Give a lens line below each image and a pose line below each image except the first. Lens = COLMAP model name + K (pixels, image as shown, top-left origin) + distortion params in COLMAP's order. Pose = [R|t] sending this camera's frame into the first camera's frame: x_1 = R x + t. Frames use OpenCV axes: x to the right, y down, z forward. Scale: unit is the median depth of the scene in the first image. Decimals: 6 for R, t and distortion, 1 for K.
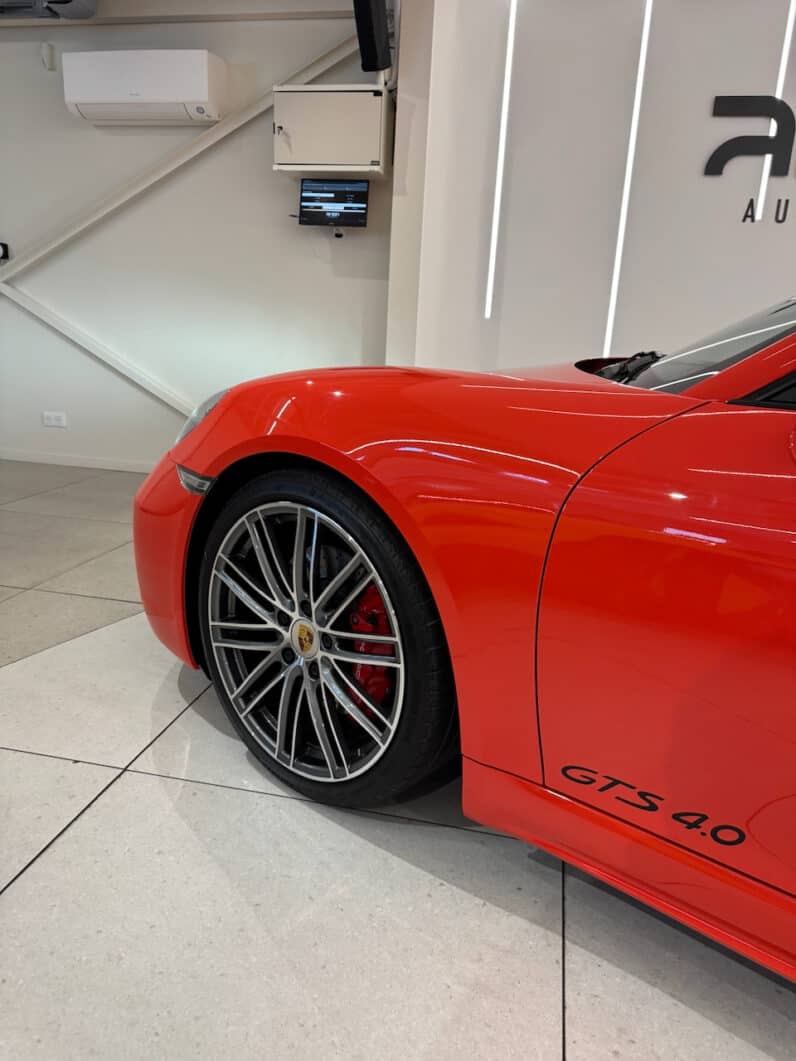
lens RADIAL K [[737.1, 0, 384.6], [0, 737.1, 532.9], [0, 0, 1]] dist [0.051232, -0.053044]
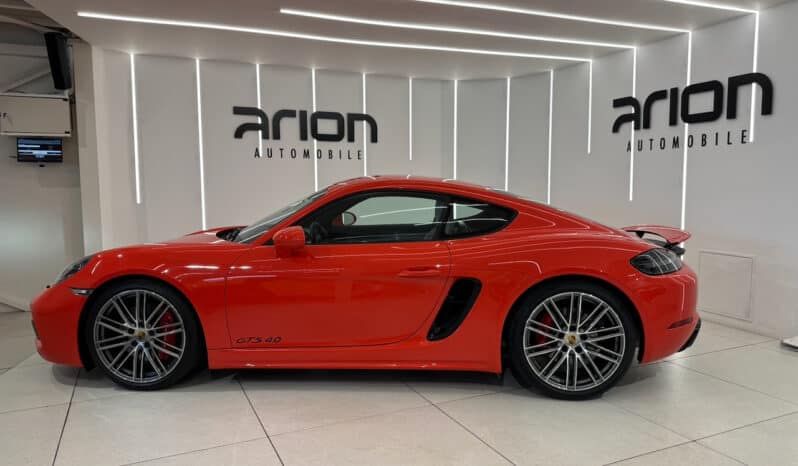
lens RADIAL K [[601.7, 0, 404.2], [0, 601.7, 232.3], [0, 0, 1]] dist [0.054412, -0.044138]
pose [[0.793735, -0.105468, 0.599050, -0.299253], [0.202668, 0.974434, -0.096975, 0.082756], [-0.573507, 0.198381, 0.794817, -0.710921]]
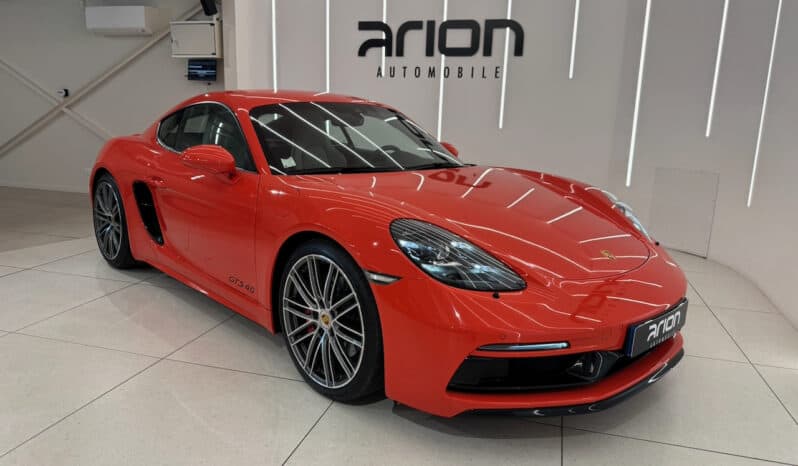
lens RADIAL K [[601.7, 0, 391.2], [0, 601.7, 234.4], [0, 0, 1]] dist [0.054412, -0.044138]
pose [[0.993984, -0.000801, -0.109519, 0.728215], [-0.005892, 0.998134, -0.060777, 0.149342], [0.109364, 0.061056, 0.992125, -0.719767]]
